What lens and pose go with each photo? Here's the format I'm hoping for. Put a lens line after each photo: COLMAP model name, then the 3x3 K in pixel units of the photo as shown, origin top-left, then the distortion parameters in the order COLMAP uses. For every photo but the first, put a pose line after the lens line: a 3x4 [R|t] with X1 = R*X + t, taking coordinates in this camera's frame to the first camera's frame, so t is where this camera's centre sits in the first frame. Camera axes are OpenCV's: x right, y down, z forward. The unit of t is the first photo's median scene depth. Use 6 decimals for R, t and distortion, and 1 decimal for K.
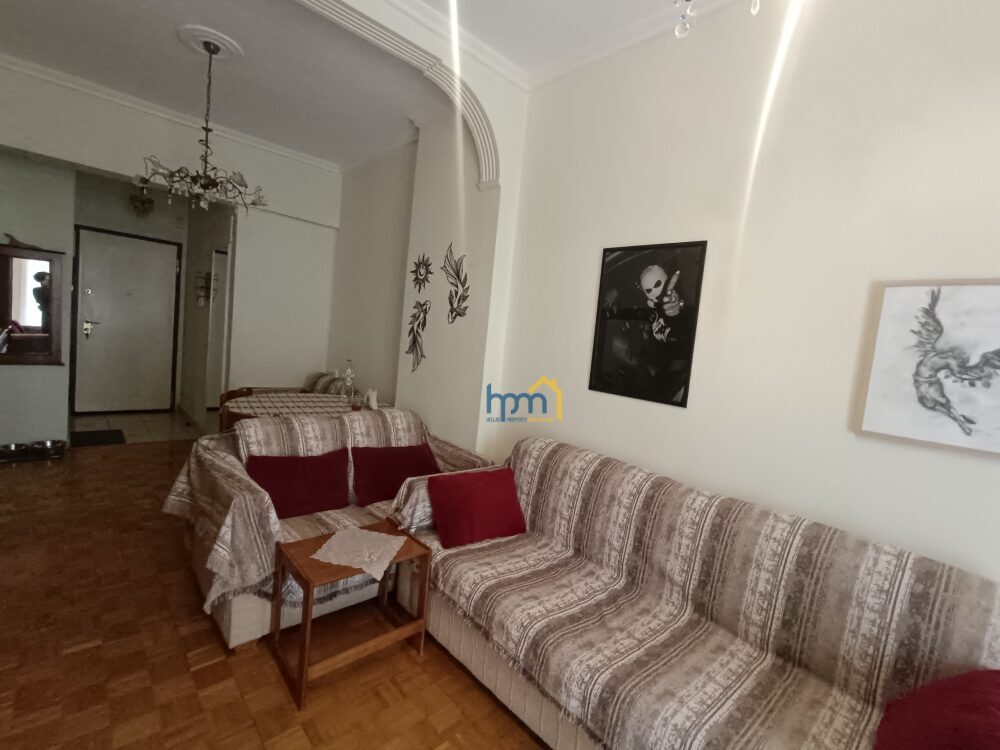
lens RADIAL K [[454.1, 0, 499.3], [0, 454.1, 372.0], [0, 0, 1]] dist [-0.025079, 0.018077]
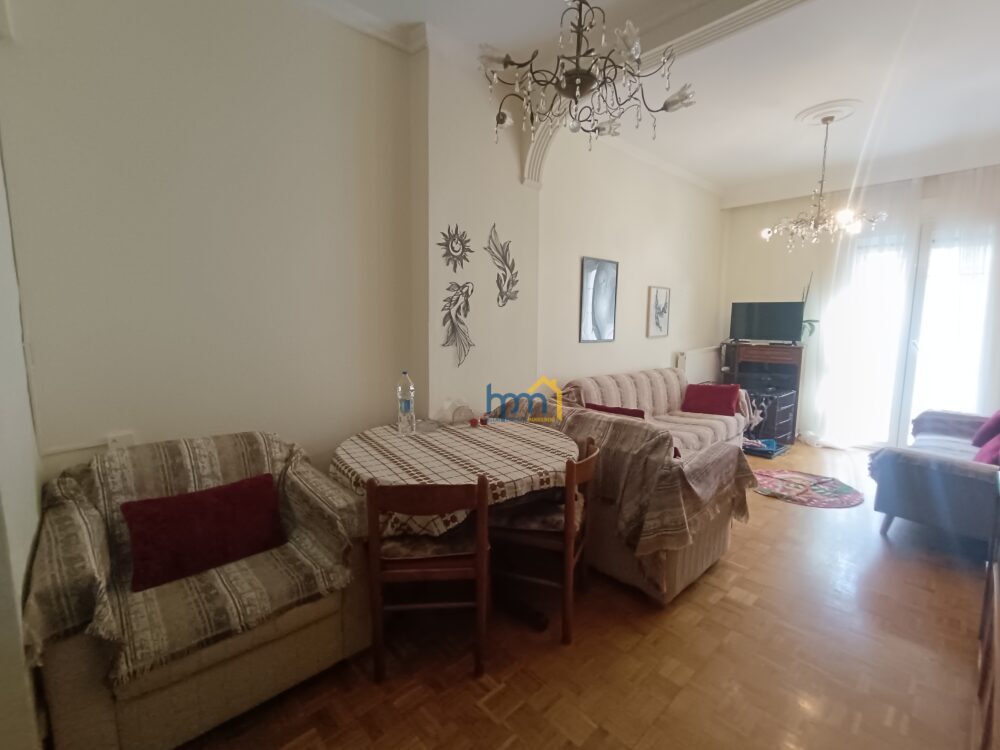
lens RADIAL K [[449.7, 0, 500.9], [0, 449.7, 371.9], [0, 0, 1]] dist [-0.009491, 0.003389]
pose [[0.011459, -0.218209, 0.975835, -1.482382], [0.070747, 0.973630, 0.216886, -0.242902], [-0.997428, 0.066552, 0.026595, 1.299744]]
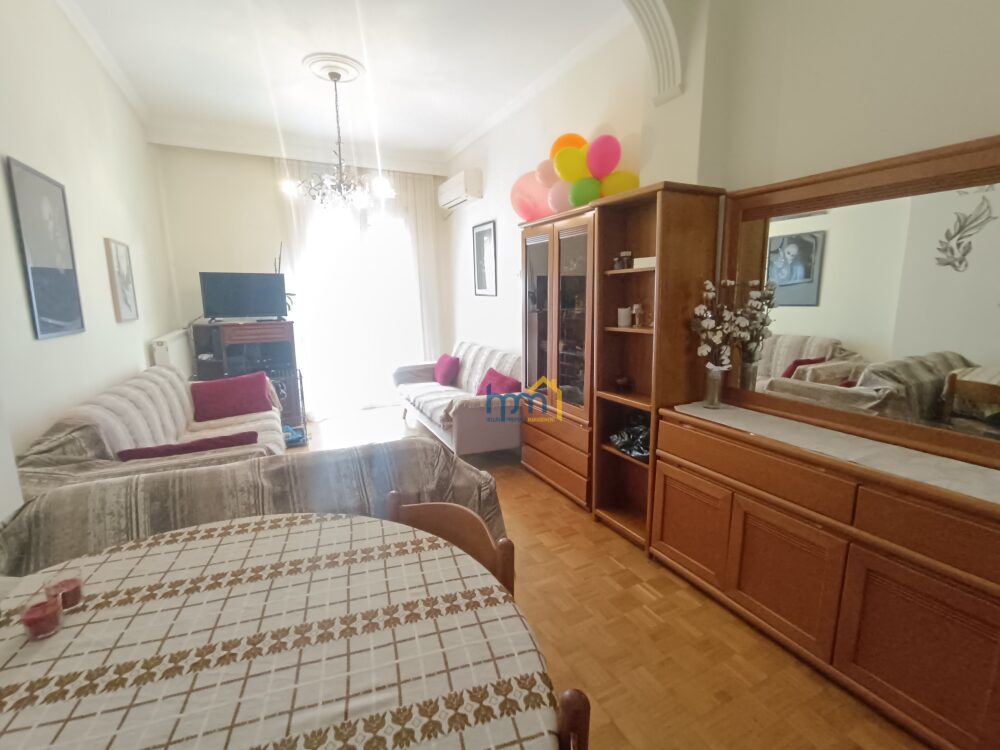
lens RADIAL K [[449.7, 0, 500.9], [0, 449.7, 371.9], [0, 0, 1]] dist [-0.009491, 0.003389]
pose [[-0.953753, -0.138076, 0.267002, -0.830937], [-0.065004, 0.961980, 0.265271, -0.175069], [-0.293478, 0.235647, -0.926467, 1.562388]]
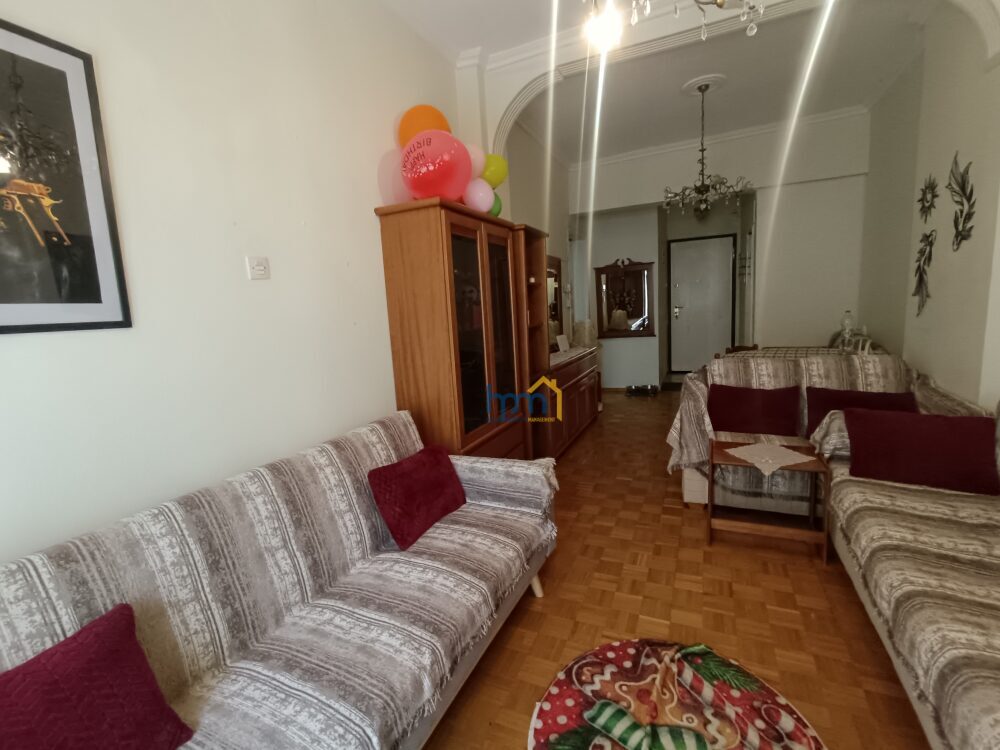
lens RADIAL K [[449.7, 0, 500.9], [0, 449.7, 371.9], [0, 0, 1]] dist [-0.009491, 0.003389]
pose [[0.365348, 0.014421, -0.930759, 0.463194], [0.028881, 0.999223, 0.026819, 0.088094], [0.930423, -0.036679, 0.364648, -0.098673]]
